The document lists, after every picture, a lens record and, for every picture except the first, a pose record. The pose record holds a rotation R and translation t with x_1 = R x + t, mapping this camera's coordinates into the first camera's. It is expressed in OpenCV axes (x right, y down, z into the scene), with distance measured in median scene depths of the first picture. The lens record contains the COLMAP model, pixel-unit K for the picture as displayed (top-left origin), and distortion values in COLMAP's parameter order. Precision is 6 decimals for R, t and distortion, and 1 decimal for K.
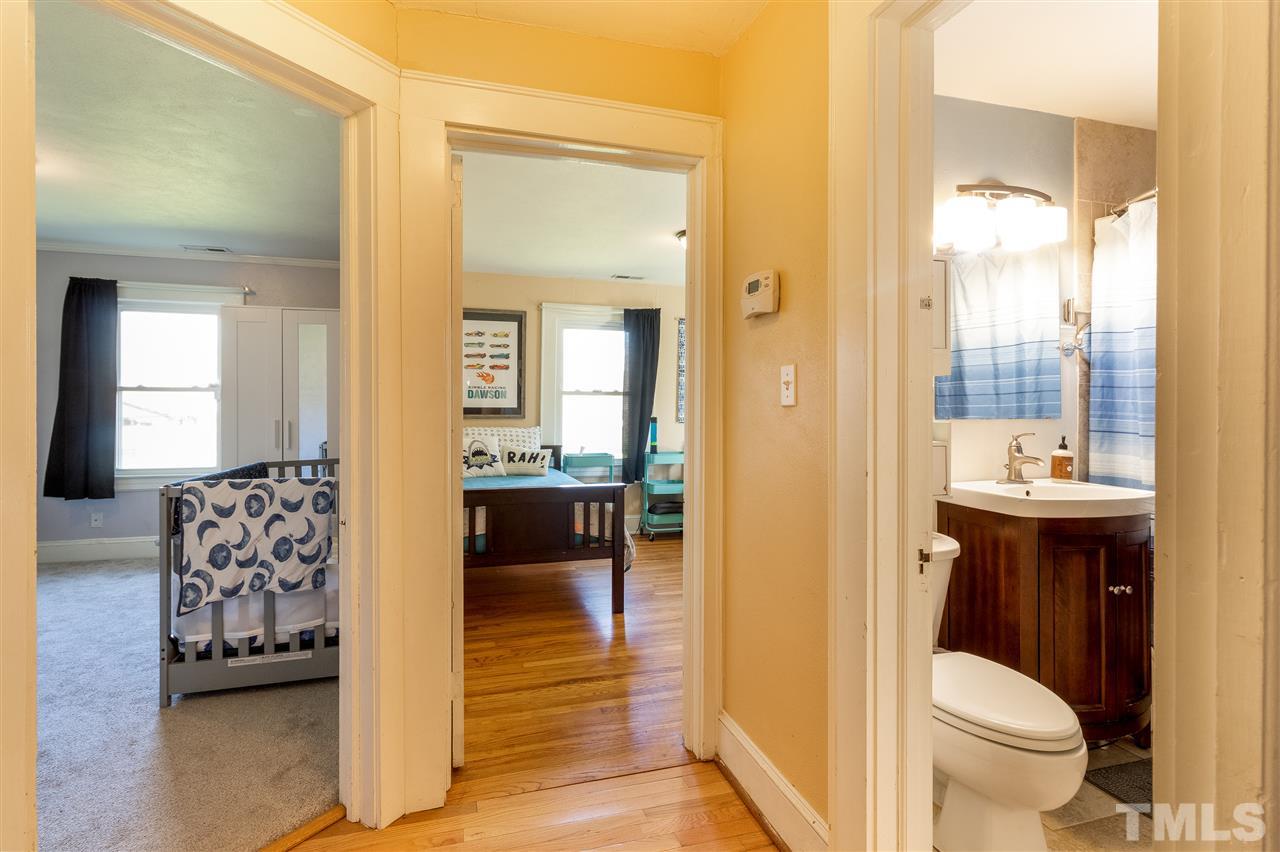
lens RADIAL K [[583.0, 0, 619.7], [0, 583.0, 412.7], [0, 0, 1]] dist [0.002307, 0.000312]
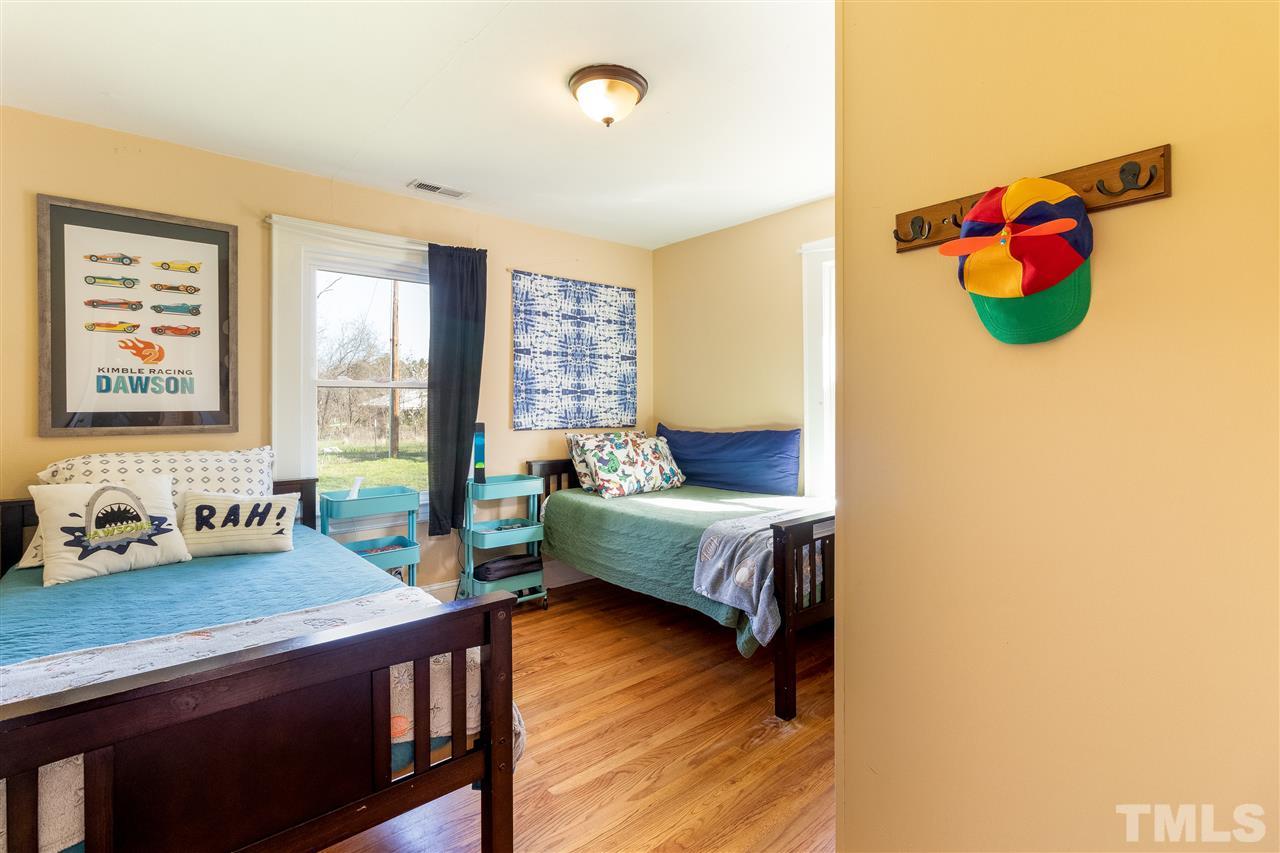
lens RADIAL K [[593.8, 0, 616.9], [0, 593.8, 411.6], [0, 0, 1]] dist [0.000901, 0.000421]
pose [[0.919285, -0.012088, 0.393407, -0.090311], [0.009203, 0.999915, 0.009220, -0.014766], [-0.393485, -0.004855, 0.919318, 0.574416]]
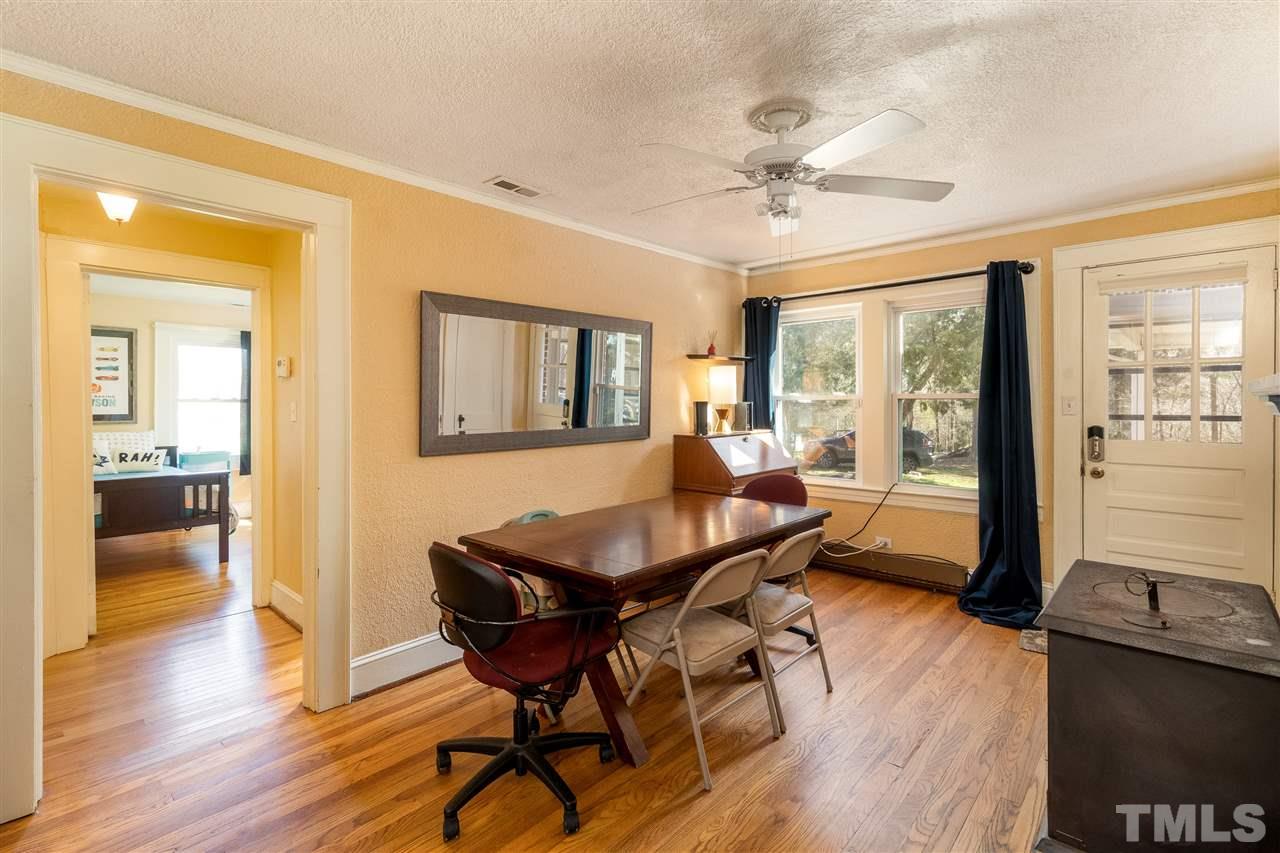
lens RADIAL K [[601.9, 0, 635.8], [0, 601.9, 406.0], [0, 0, 1]] dist [-0.002991, -0.001001]
pose [[0.860329, -0.011173, 0.509616, 0.117359], [0.009422, 0.999938, 0.006016, -0.033508], [-0.509652, -0.000374, 0.860381, -0.758504]]
